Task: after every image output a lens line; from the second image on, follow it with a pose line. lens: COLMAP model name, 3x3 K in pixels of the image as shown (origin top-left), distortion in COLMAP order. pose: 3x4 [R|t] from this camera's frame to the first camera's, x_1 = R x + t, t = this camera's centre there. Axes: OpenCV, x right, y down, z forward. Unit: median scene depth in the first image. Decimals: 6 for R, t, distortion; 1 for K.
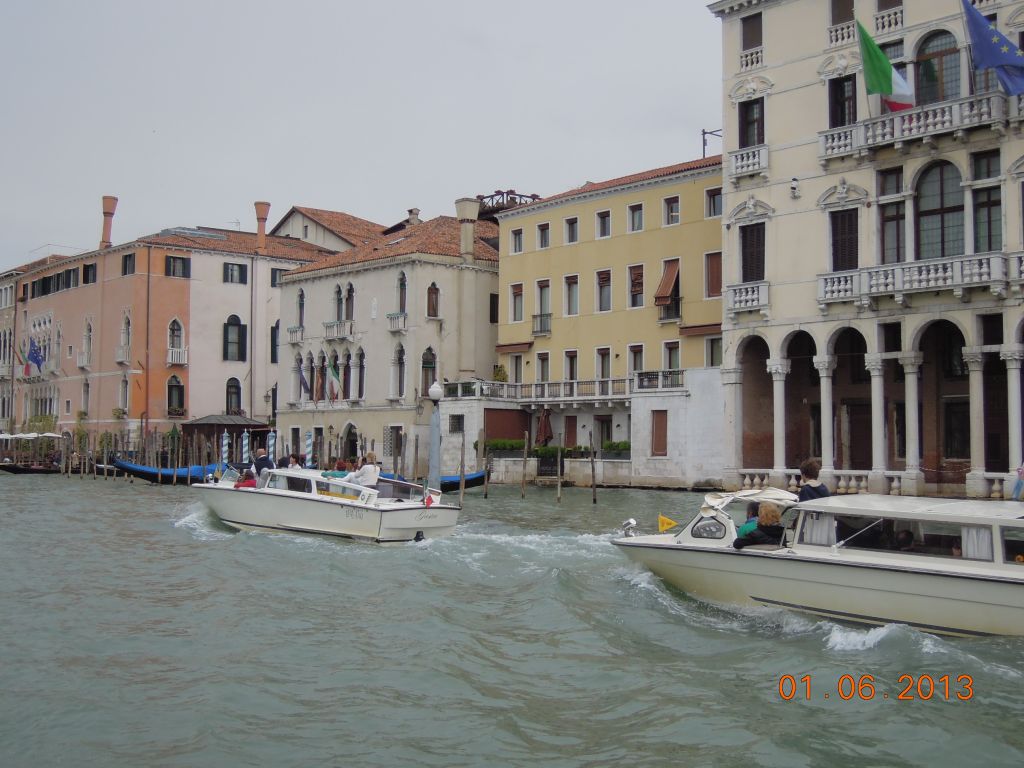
lens RADIAL K [[1315.6, 0, 509.1], [0, 1315.6, 385.7], [0, 0, 1]] dist [-0.055846, 0.000000]
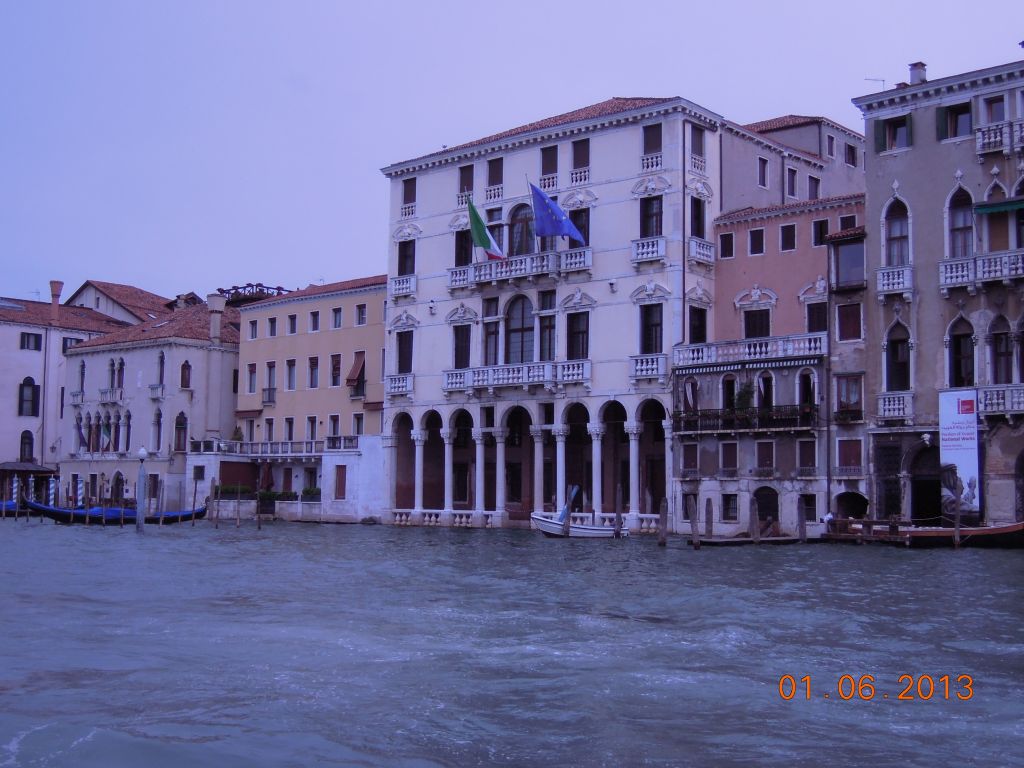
lens RADIAL K [[1315.6, 0, 517.5], [0, 1315.6, 385.8], [0, 0, 1]] dist [-0.055846, 0.000000]
pose [[0.990684, 0.016163, 0.135215, 0.110080], [-0.011745, 0.999373, -0.033407, -0.019967], [-0.135670, 0.031508, 0.990253, -0.363538]]
